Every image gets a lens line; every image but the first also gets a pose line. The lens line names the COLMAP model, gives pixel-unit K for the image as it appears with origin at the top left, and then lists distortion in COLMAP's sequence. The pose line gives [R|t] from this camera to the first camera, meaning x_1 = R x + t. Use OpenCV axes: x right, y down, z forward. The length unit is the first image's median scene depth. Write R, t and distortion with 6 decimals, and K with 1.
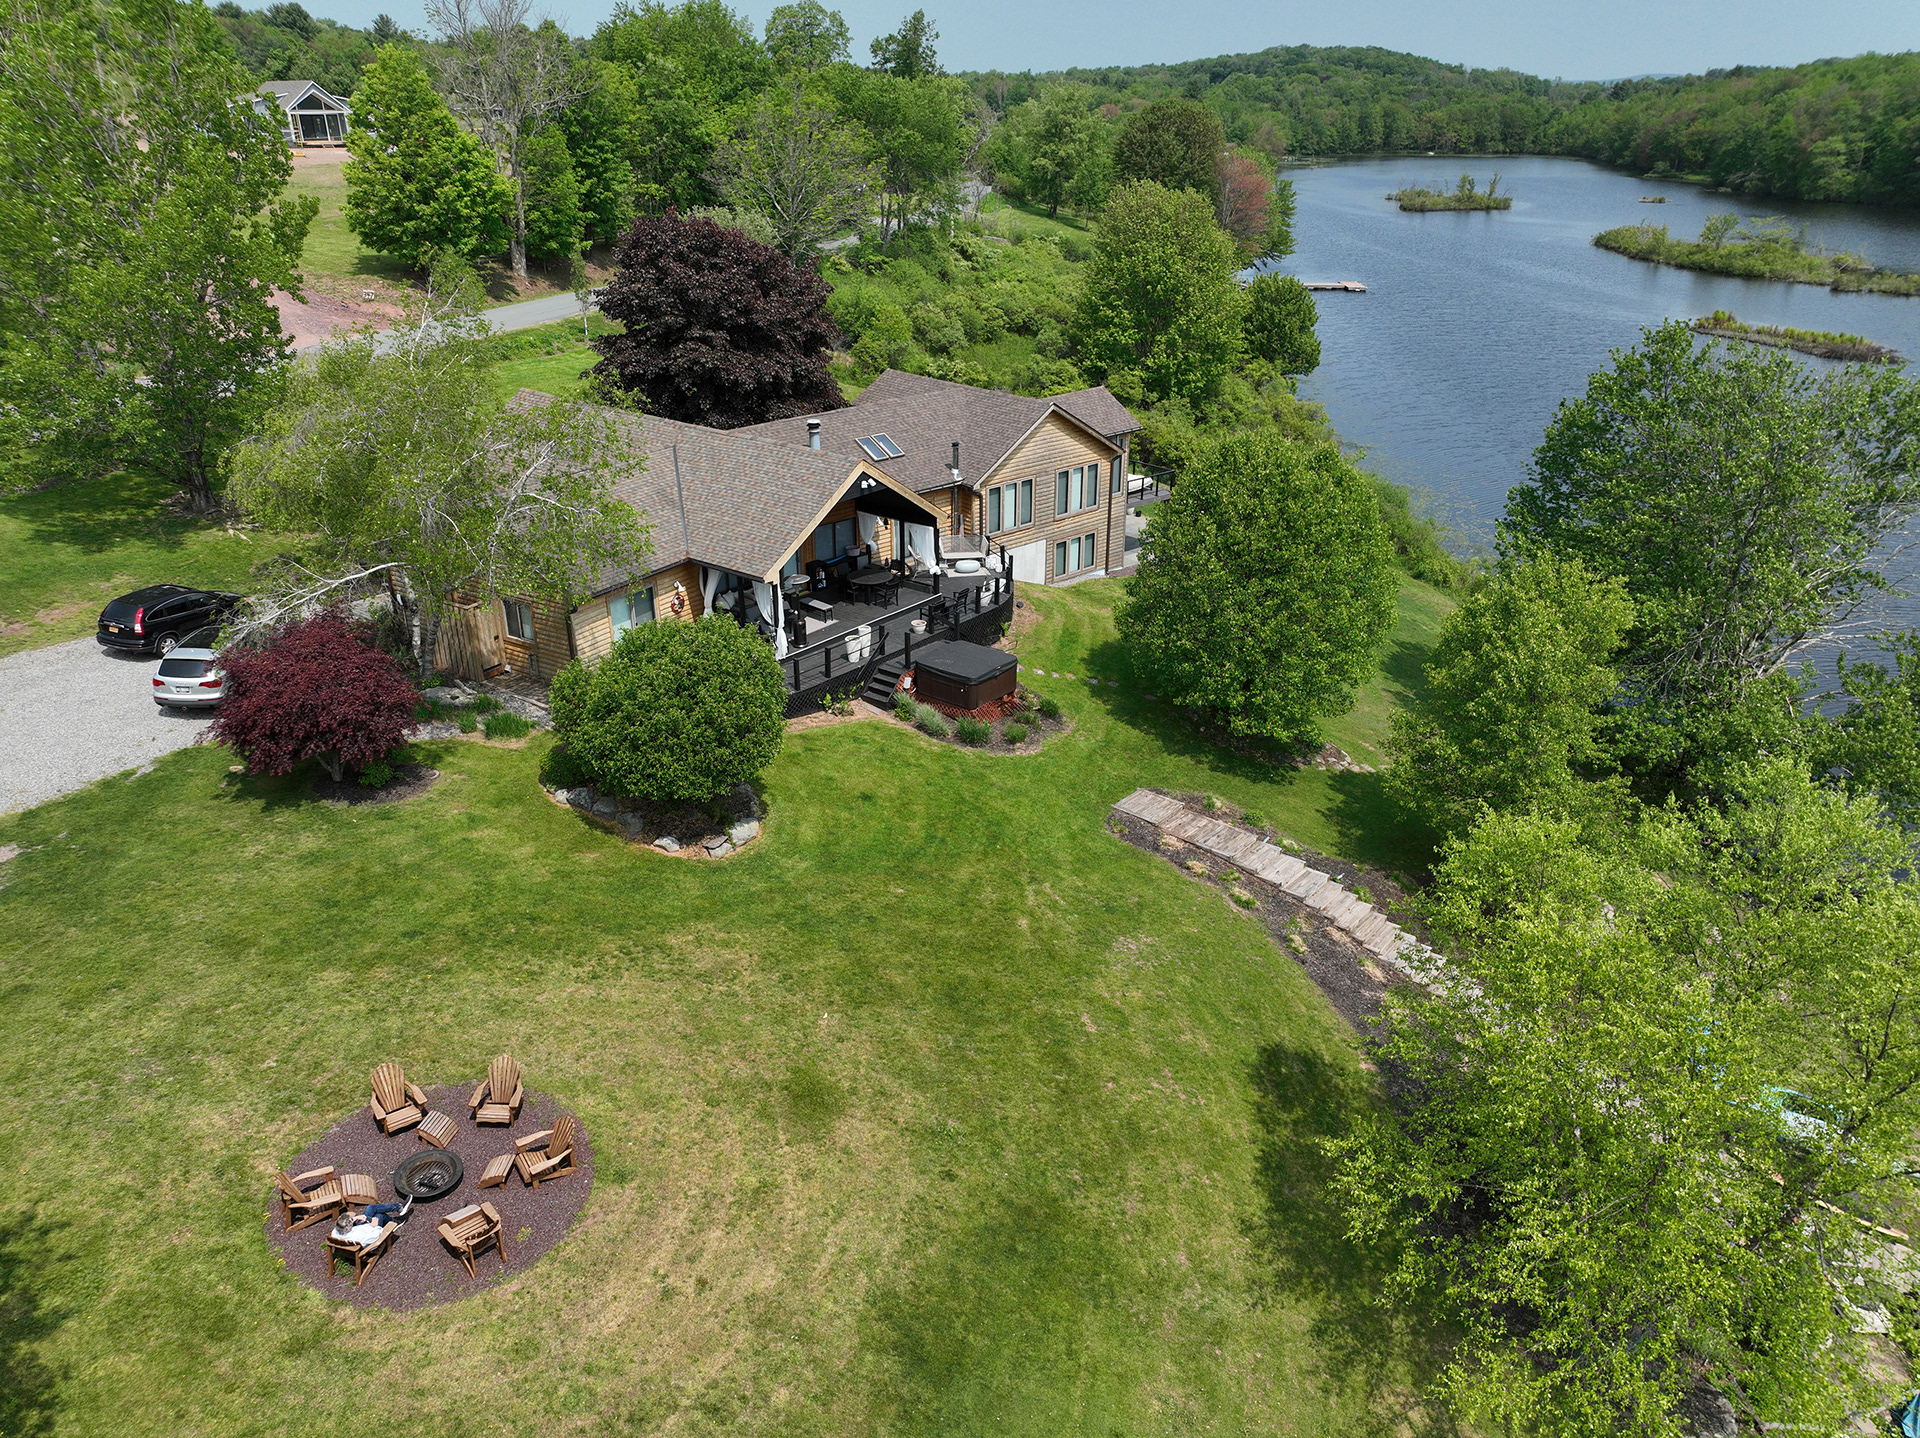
lens RADIAL K [[1351.6, 0, 960.0], [0, 1351.6, 719.0], [0, 0, 1]] dist [0.003994, 0.009151]
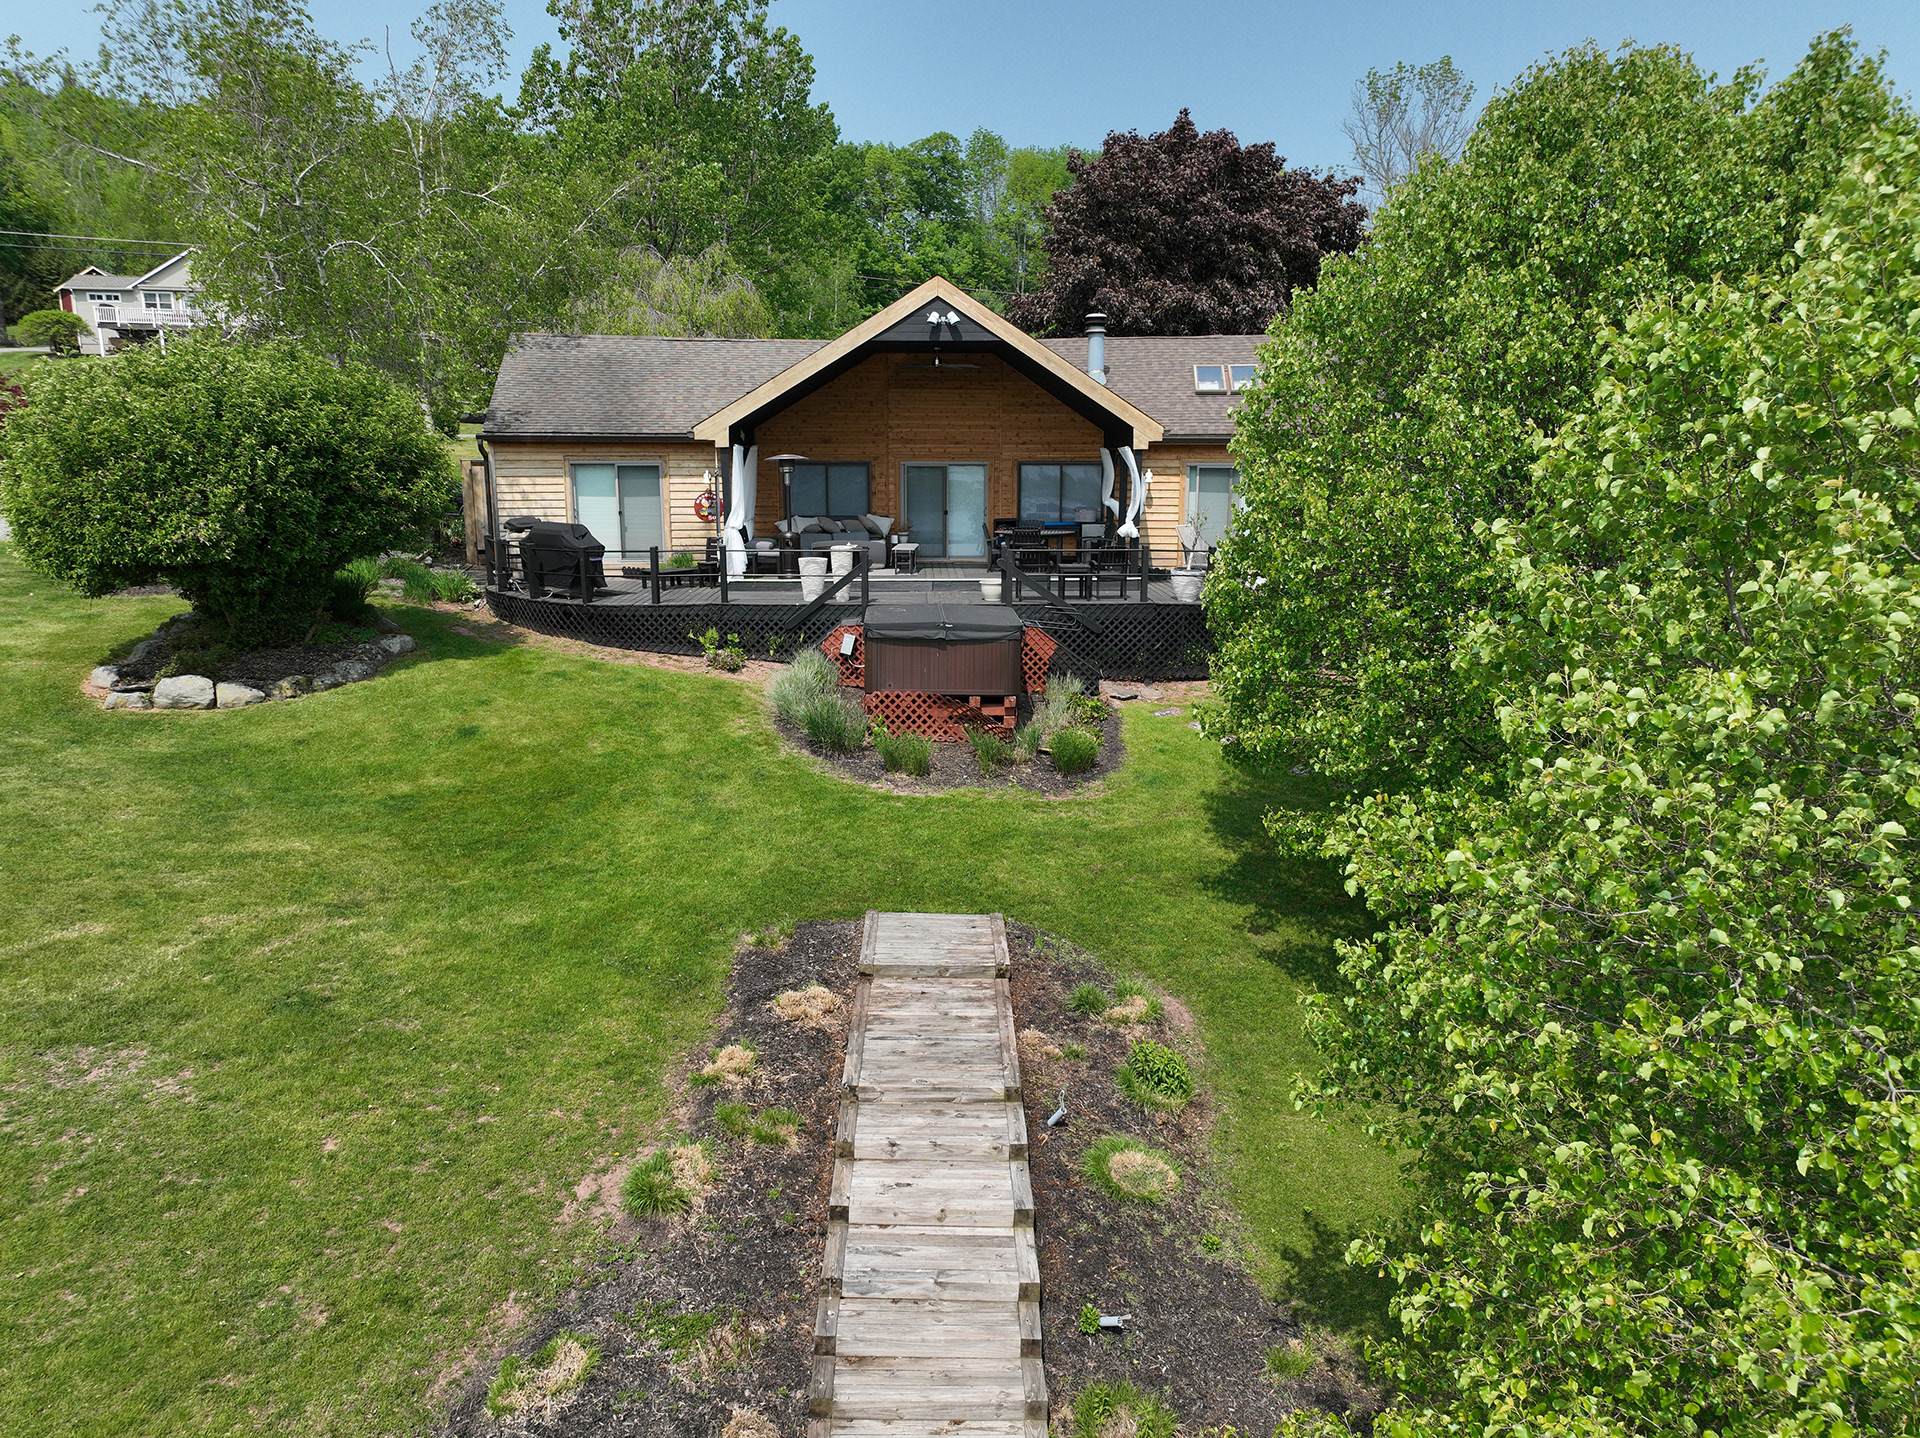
lens RADIAL K [[1347.4, 0, 962.3], [0, 1347.4, 719.3], [0, 0, 1]] dist [-0.001839, 0.020320]
pose [[0.652644, 0.148387, -0.742992, 0.298882], [-0.315097, 0.944966, -0.088057, 0.025919], [0.689036, 0.291584, 0.663482, 0.526367]]
